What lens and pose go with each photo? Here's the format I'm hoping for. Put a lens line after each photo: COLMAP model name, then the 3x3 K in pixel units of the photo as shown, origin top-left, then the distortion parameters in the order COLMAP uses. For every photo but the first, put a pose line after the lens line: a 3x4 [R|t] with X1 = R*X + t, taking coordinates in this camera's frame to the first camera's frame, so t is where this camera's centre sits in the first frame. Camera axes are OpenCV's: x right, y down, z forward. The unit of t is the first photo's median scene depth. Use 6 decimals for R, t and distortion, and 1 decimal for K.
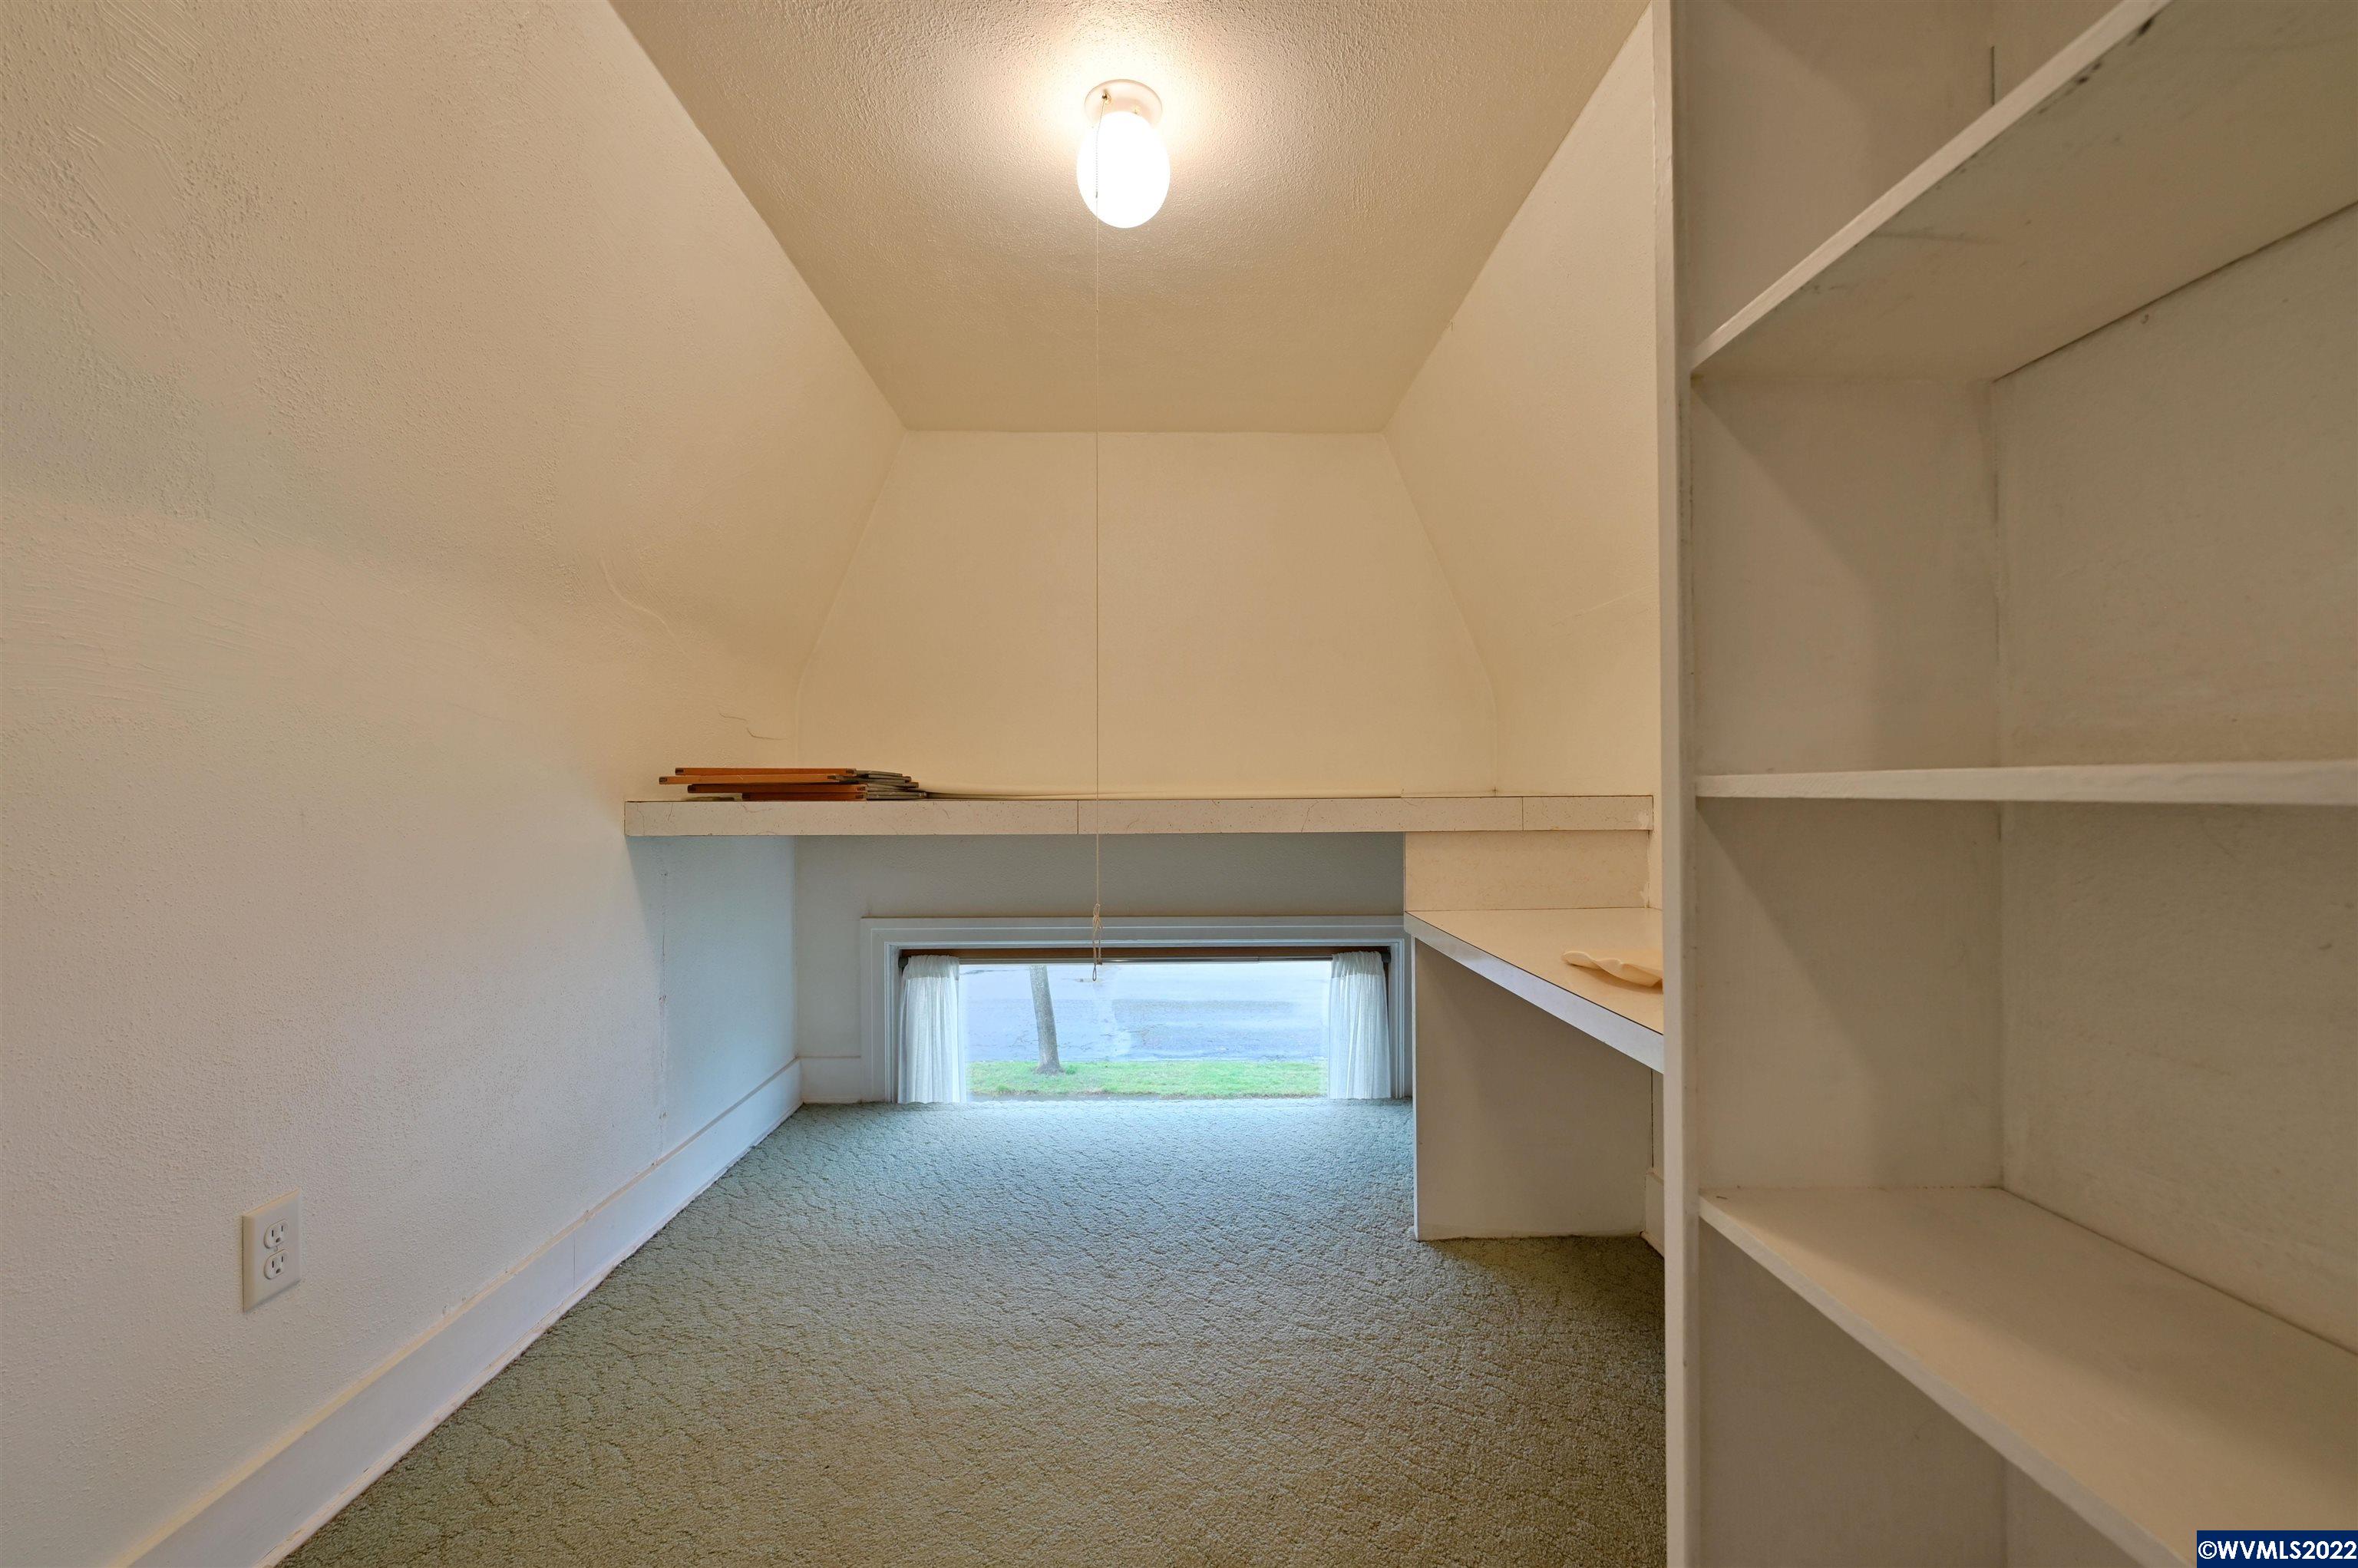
lens RADIAL K [[923.7, 0, 1177.3], [0, 923.7, 792.1], [0, 0, 1]] dist [-0.003315, 0.000001]
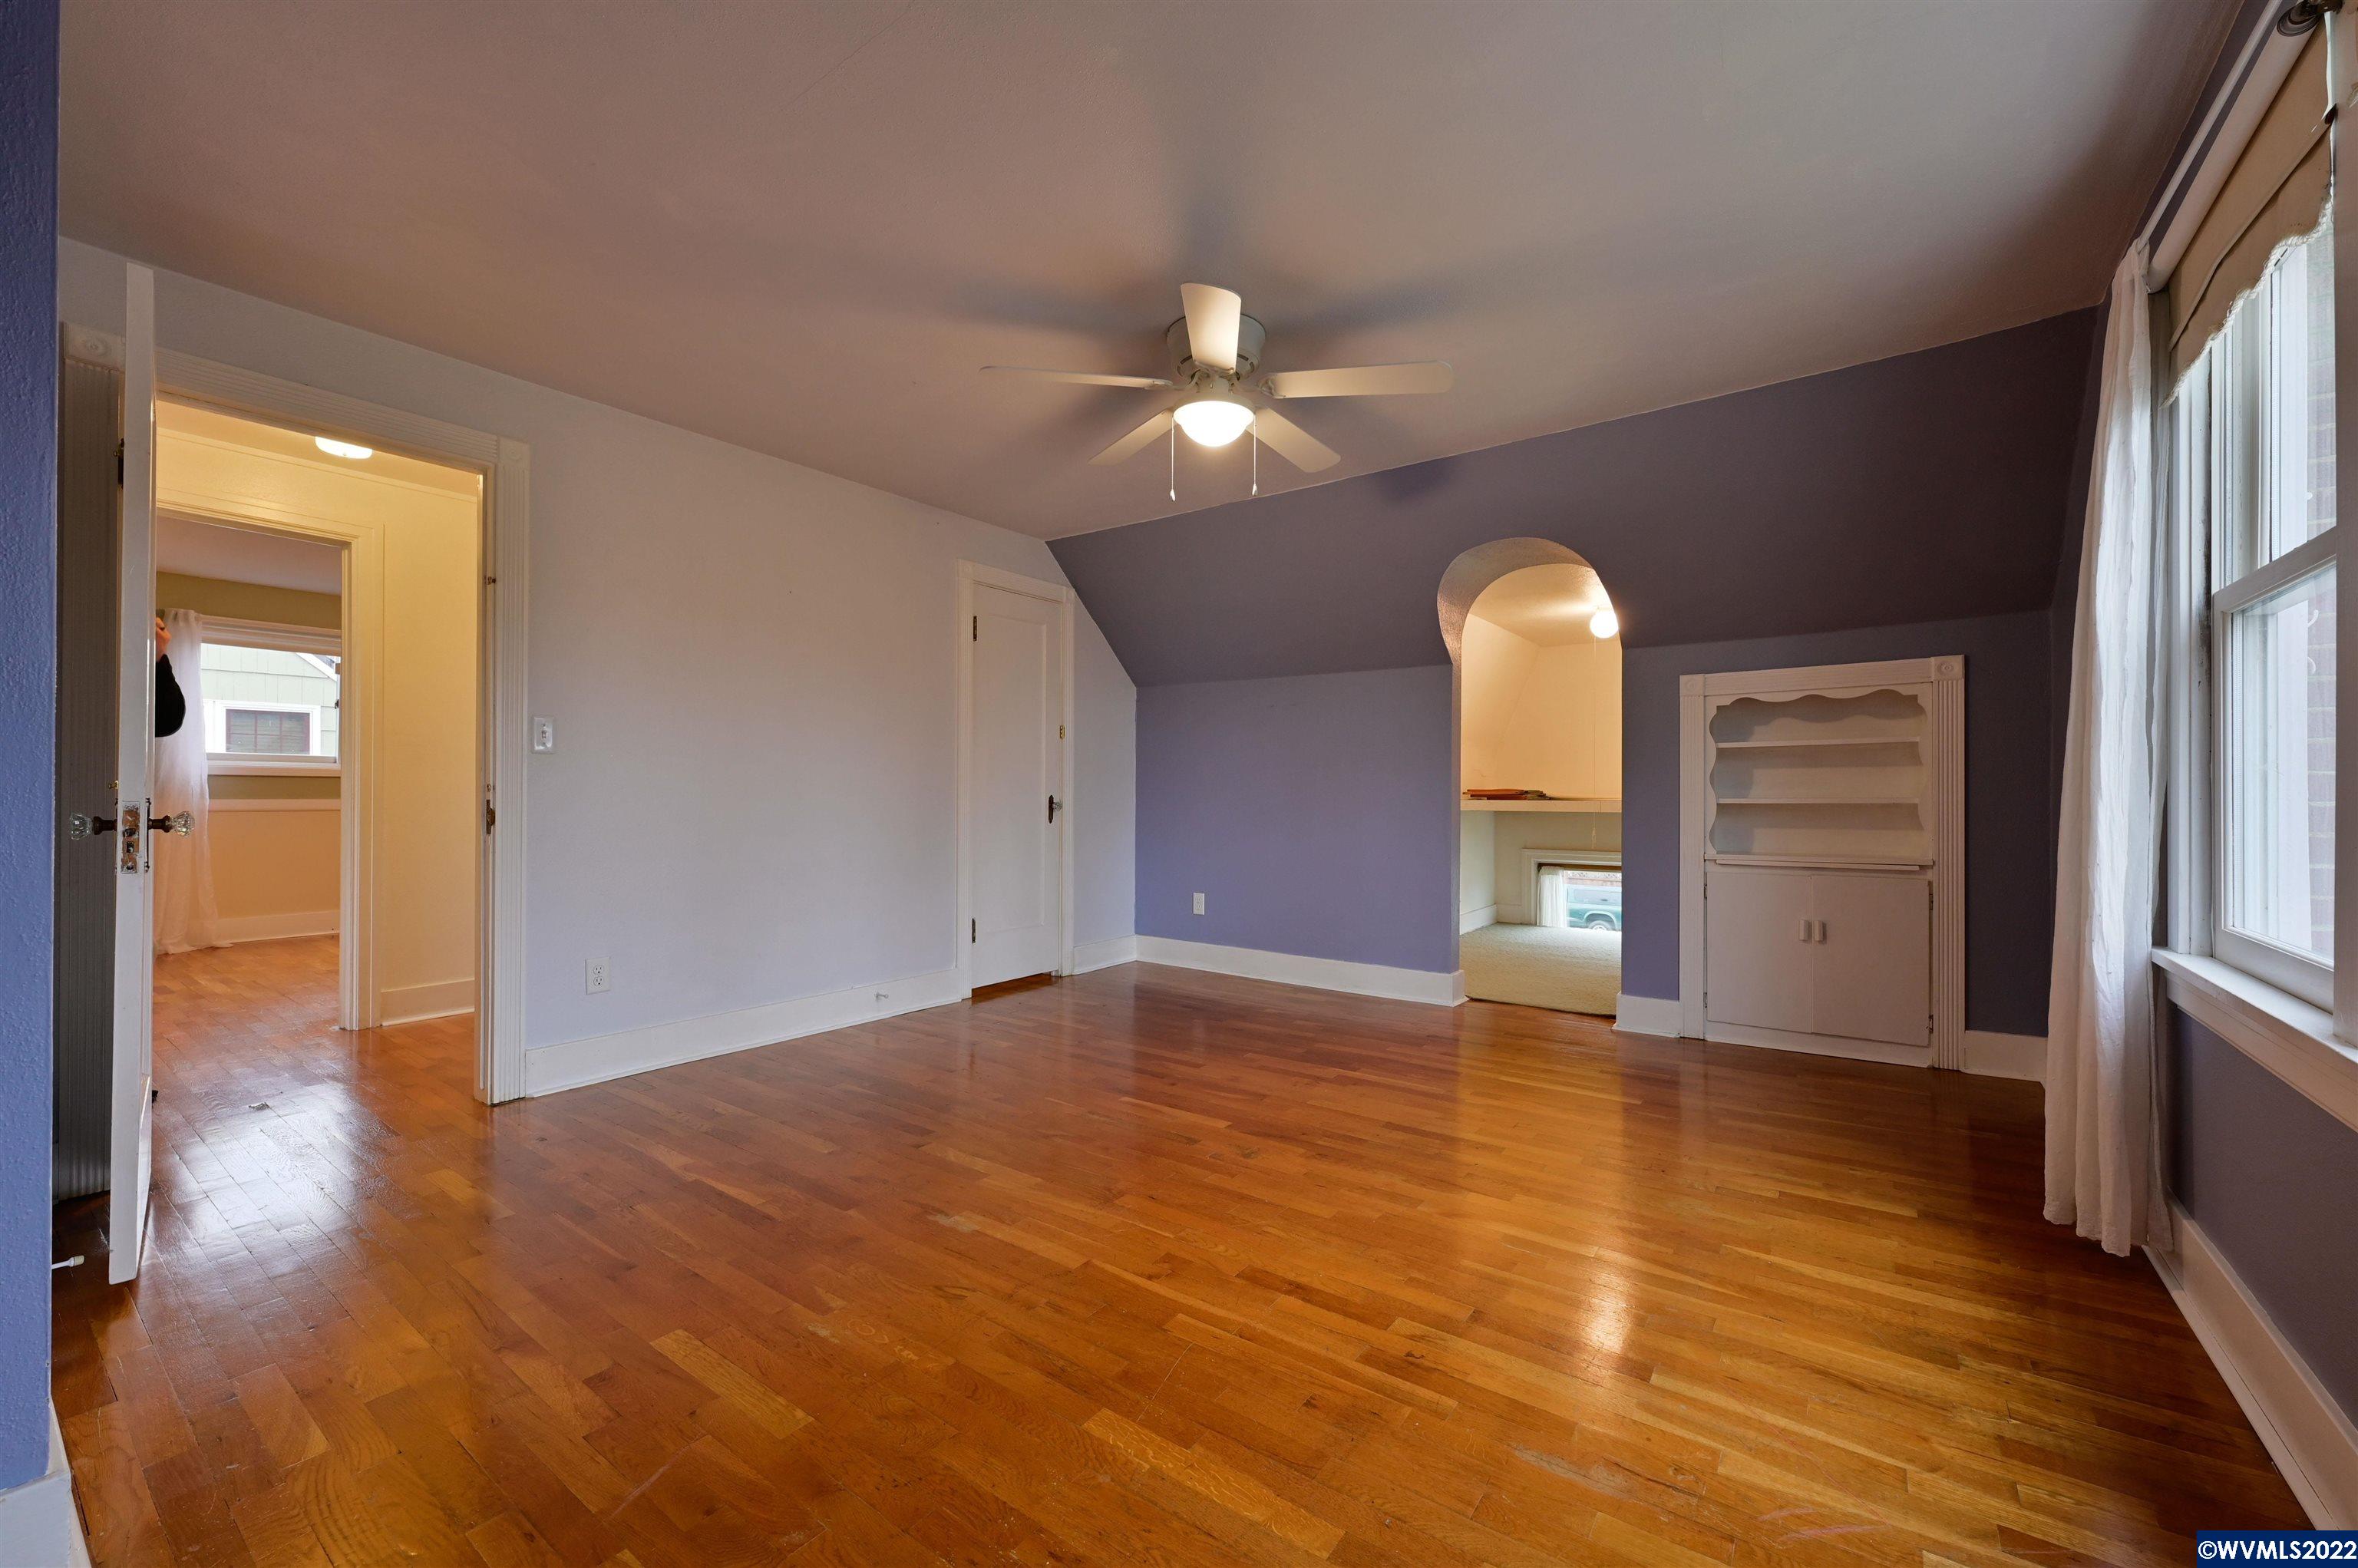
lens RADIAL K [[923.7, 0, 1178.5], [0, 923.7, 792.5], [0, 0, 1]] dist [-0.003315, 0.000001]
pose [[0.793940, 0.003365, -0.607986, 0.488751], [-0.003882, 0.999992, 0.000465, -0.010385], [0.607983, 0.001991, 0.793947, -1.729364]]
